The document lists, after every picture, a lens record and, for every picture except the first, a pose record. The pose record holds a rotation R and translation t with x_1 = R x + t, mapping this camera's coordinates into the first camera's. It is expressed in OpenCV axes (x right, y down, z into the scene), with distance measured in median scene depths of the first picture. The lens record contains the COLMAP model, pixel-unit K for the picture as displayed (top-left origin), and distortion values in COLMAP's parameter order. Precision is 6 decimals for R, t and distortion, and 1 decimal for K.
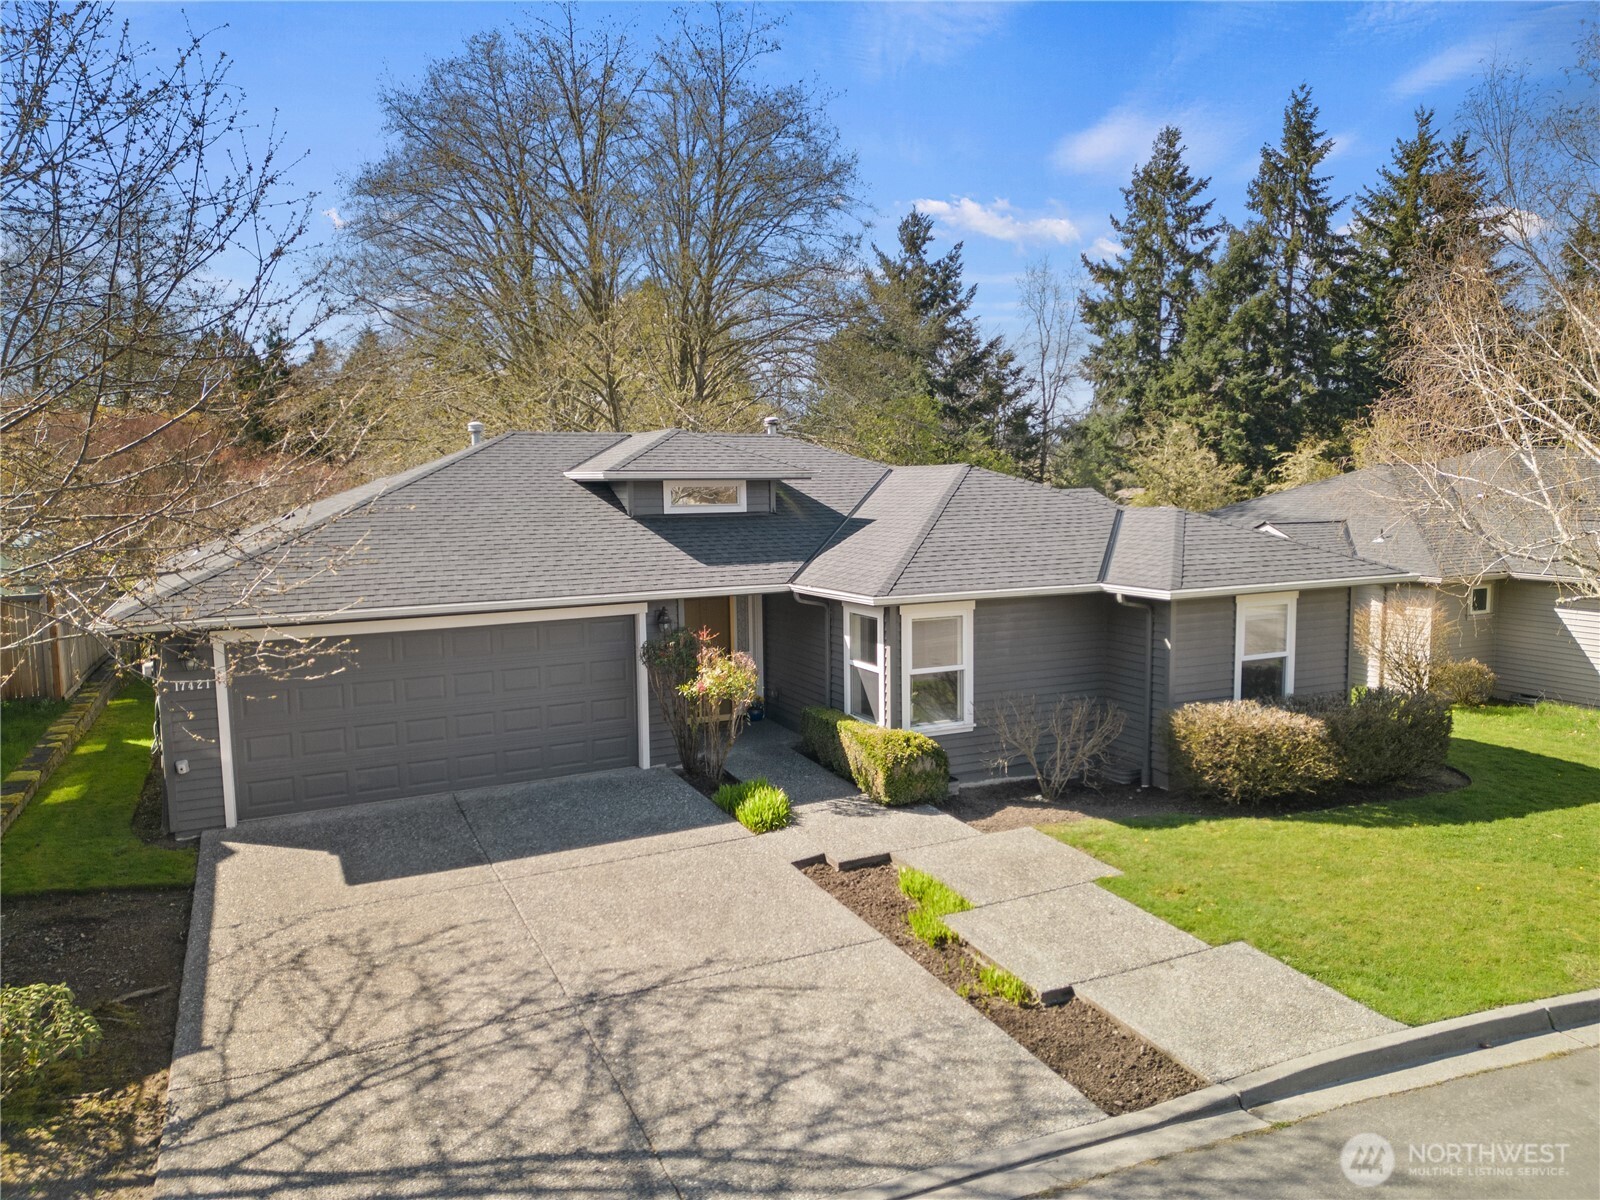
lens RADIAL K [[1154.4, 0, 800.0], [0, 1154.4, 603.2], [0, 0, 1]] dist [0.037110, 0.004827]
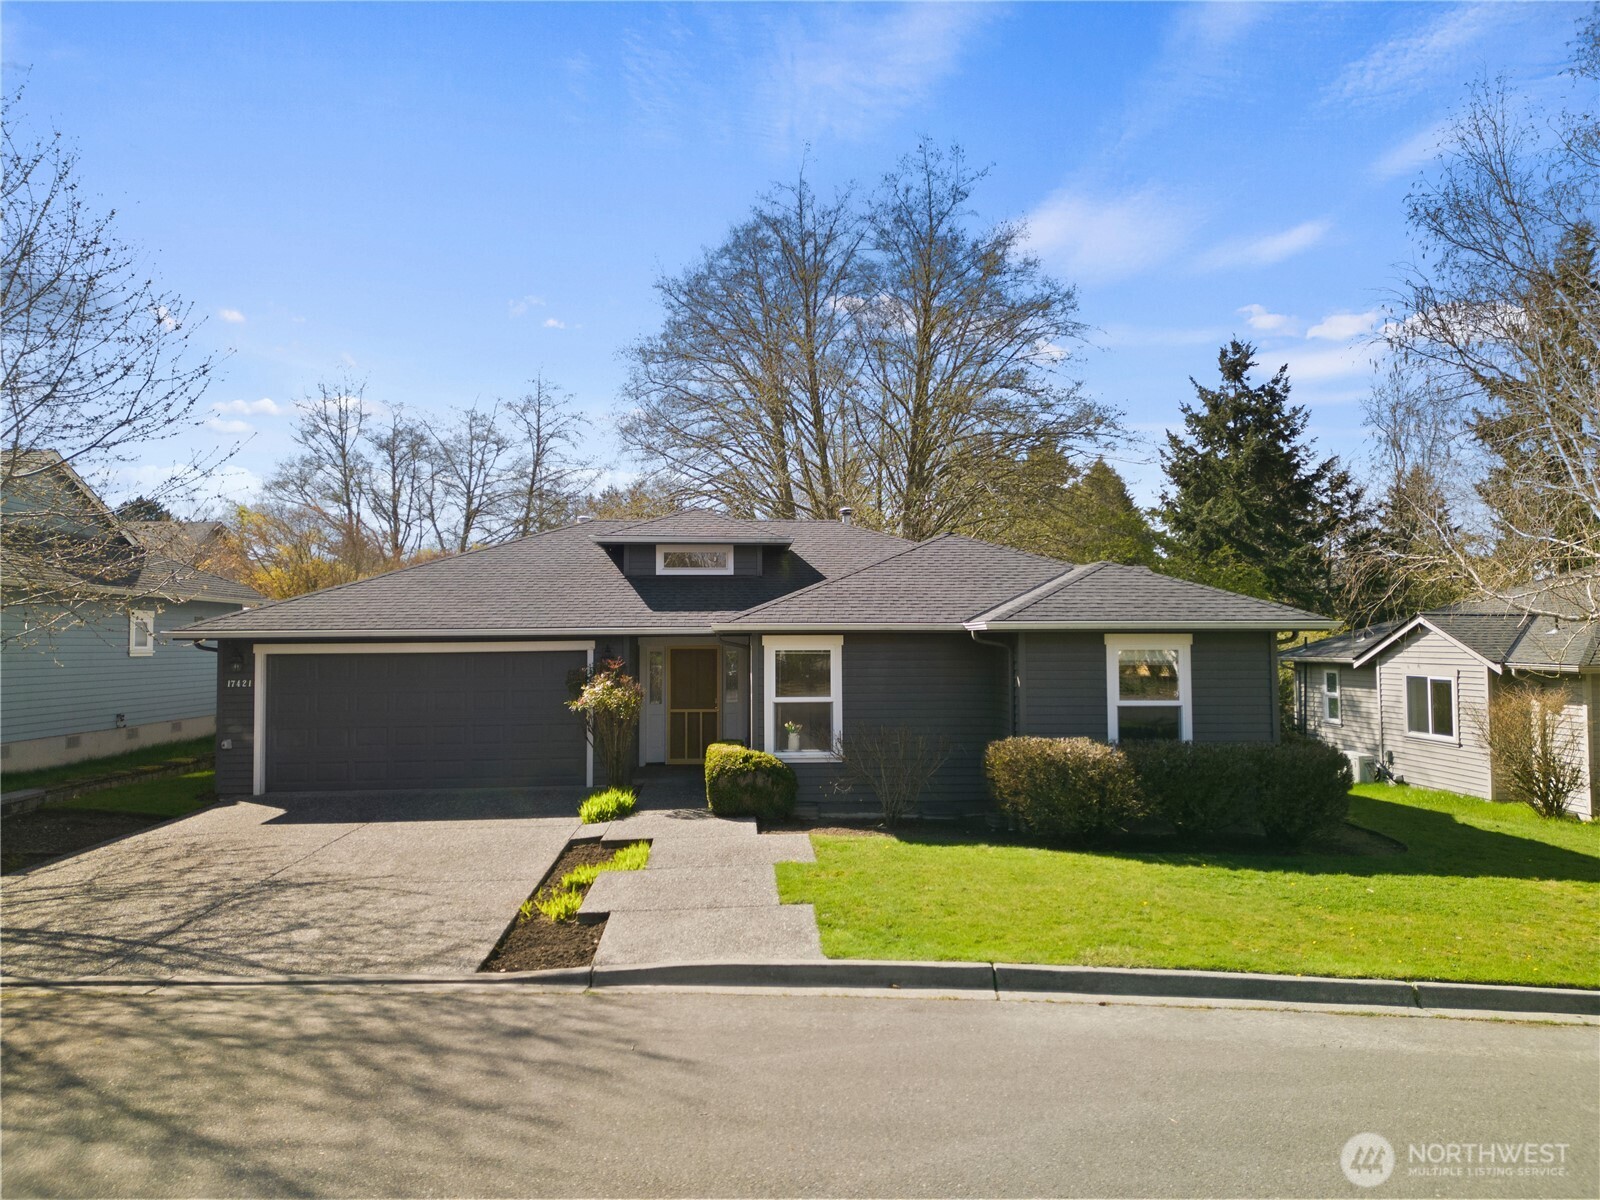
lens RADIAL K [[1154.4, 0, 800.2], [0, 1154.4, 595.5], [0, 0, 1]] dist [0.037110, 0.004827]
pose [[0.921590, -0.008562, -0.388071, 0.445755], [-0.049600, 0.988964, -0.139610, 0.093040], [0.384983, 0.147911, 0.910994, 0.010362]]
